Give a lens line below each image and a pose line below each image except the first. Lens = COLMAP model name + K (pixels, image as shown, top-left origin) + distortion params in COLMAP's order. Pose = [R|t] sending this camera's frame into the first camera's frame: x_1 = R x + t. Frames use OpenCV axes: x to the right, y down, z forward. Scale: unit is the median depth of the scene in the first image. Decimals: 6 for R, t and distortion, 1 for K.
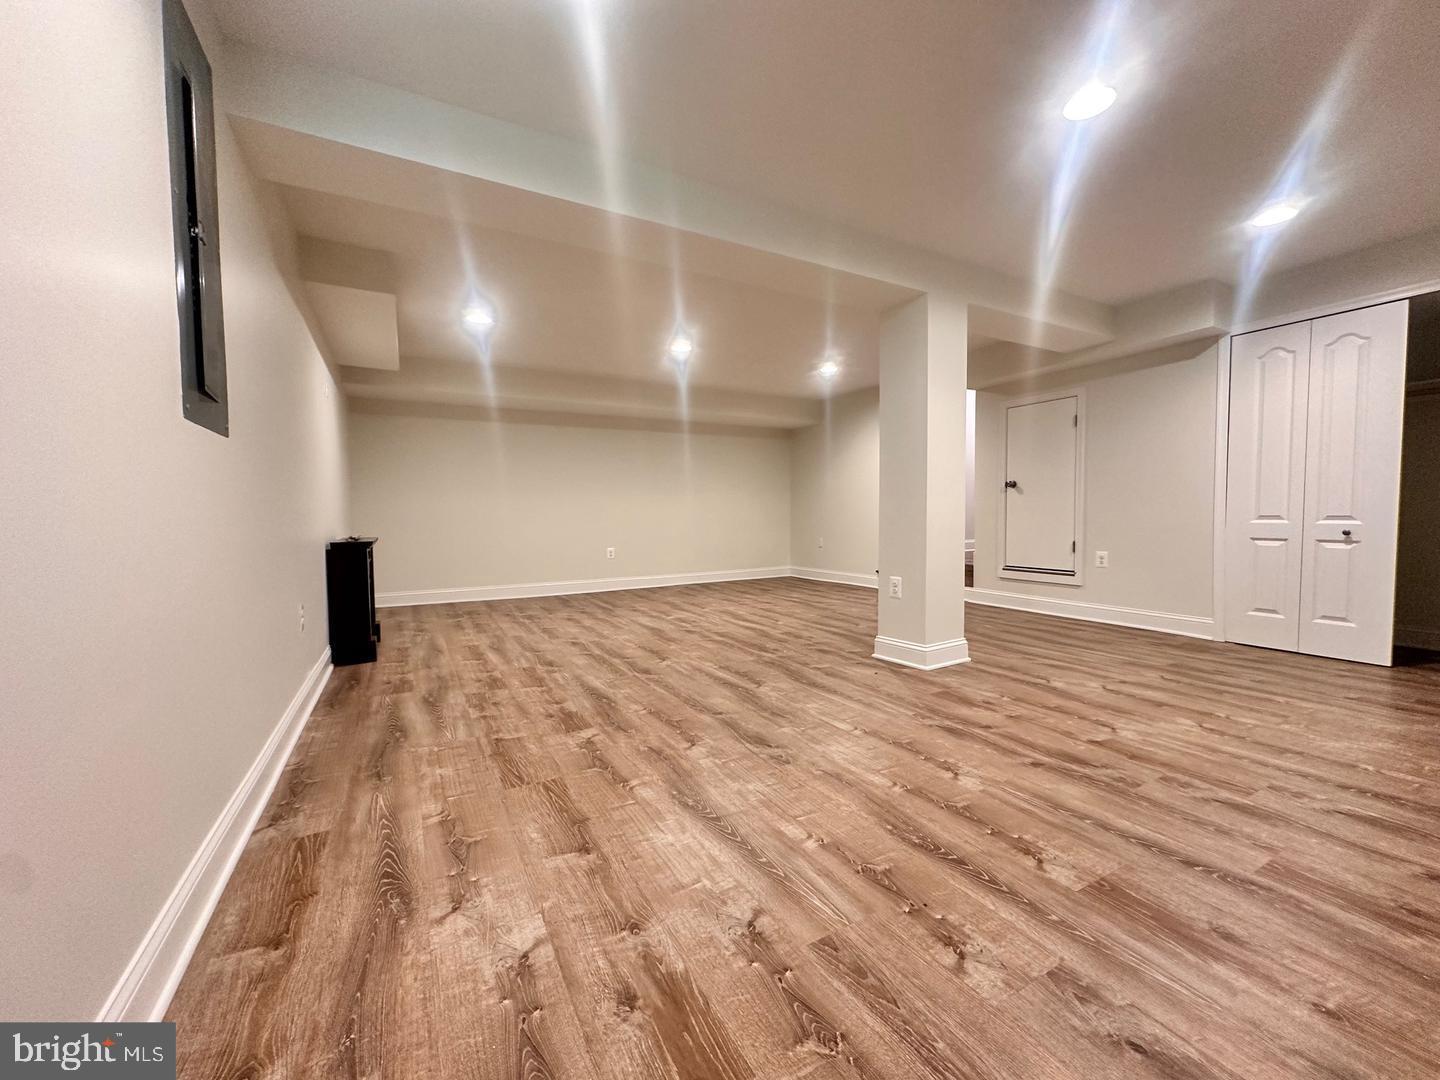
lens RADIAL K [[577.7, 0, 721.6], [0, 577.7, 538.7], [0, 0, 1]] dist [0.000191, 0.000006]
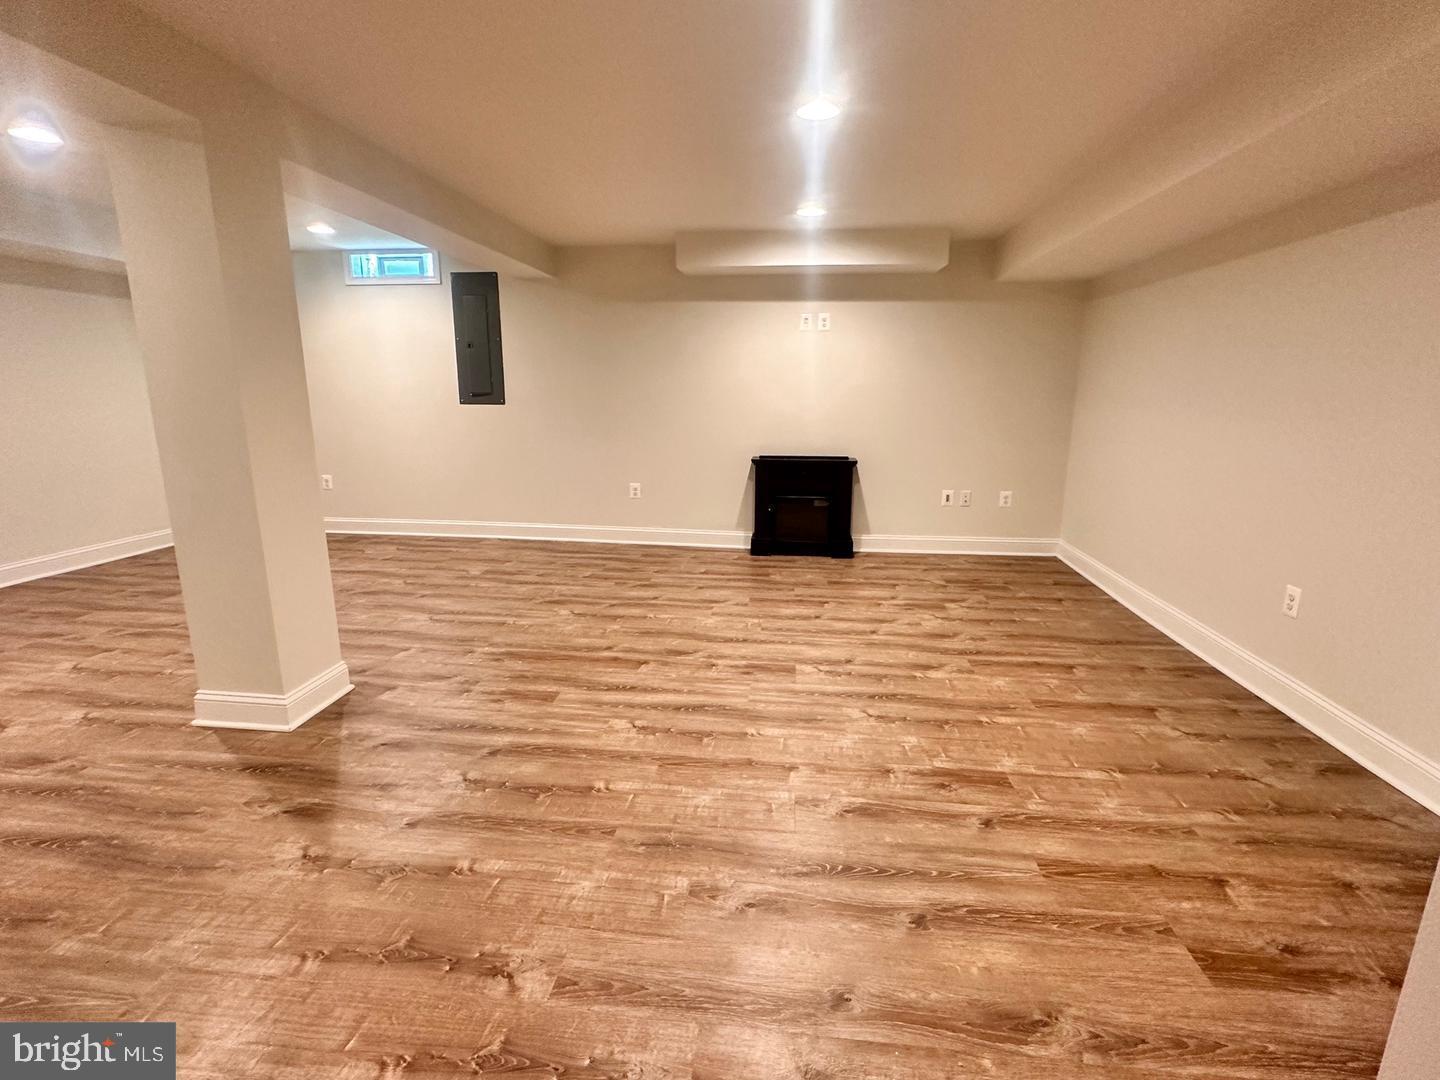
lens RADIAL K [[699.1, 0, 722.3], [0, 699.1, 546.2], [0, 0, 1]] dist [0.000620, 0.000145]
pose [[-0.580476, 0.190858, -0.791594, 0.823715], [-0.035169, 0.965359, 0.258543, -0.255557], [0.813518, 0.177917, -0.553655, 2.318913]]
